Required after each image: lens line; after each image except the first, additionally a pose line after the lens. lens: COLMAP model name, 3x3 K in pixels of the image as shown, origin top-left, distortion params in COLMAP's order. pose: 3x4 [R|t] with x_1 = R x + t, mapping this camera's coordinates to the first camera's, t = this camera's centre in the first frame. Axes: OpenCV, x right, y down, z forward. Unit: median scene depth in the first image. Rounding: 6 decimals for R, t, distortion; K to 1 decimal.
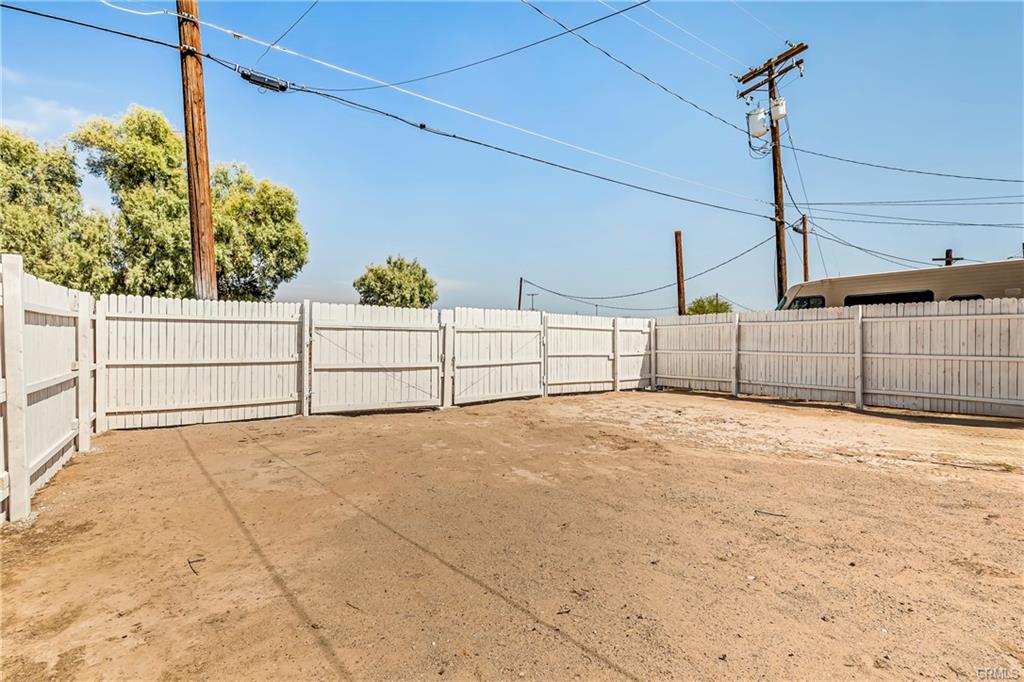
lens RADIAL K [[488.0, 0, 512.0], [0, 488.0, 341.0], [0, 0, 1]] dist [-0.001374, -0.000338]
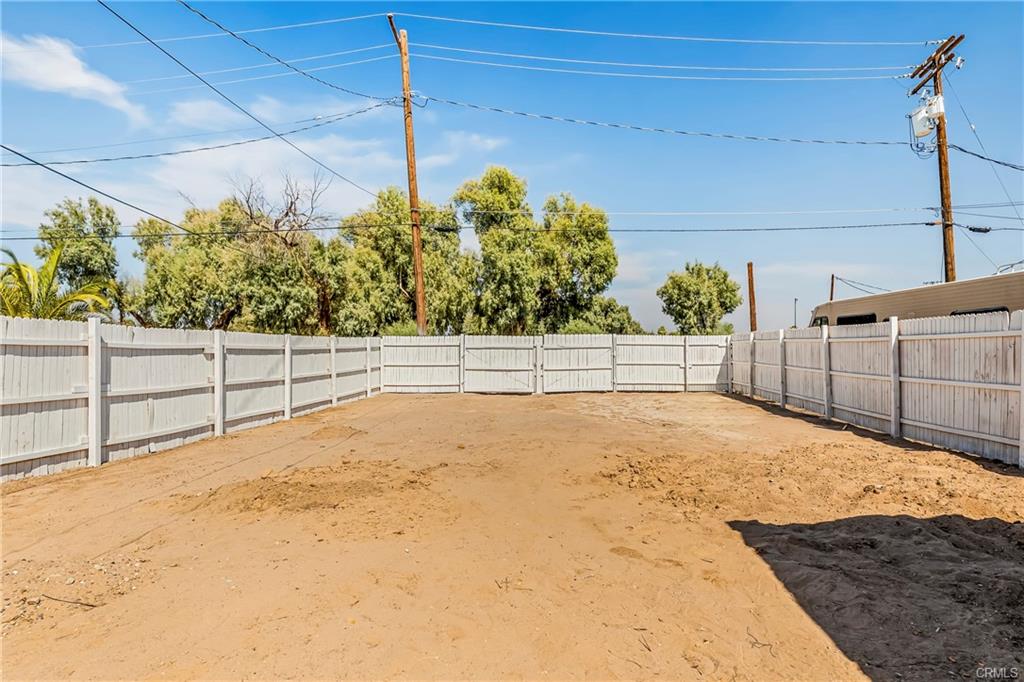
lens RADIAL K [[554.3, 0, 562.0], [0, 554.3, 343.4], [0, 0, 1]] dist [0.001926, 0.000472]
pose [[0.830249, -0.006113, -0.557359, 0.211531], [0.005028, 0.999981, -0.003479, -0.006679], [0.557370, 0.000086, 0.830264, -0.116246]]
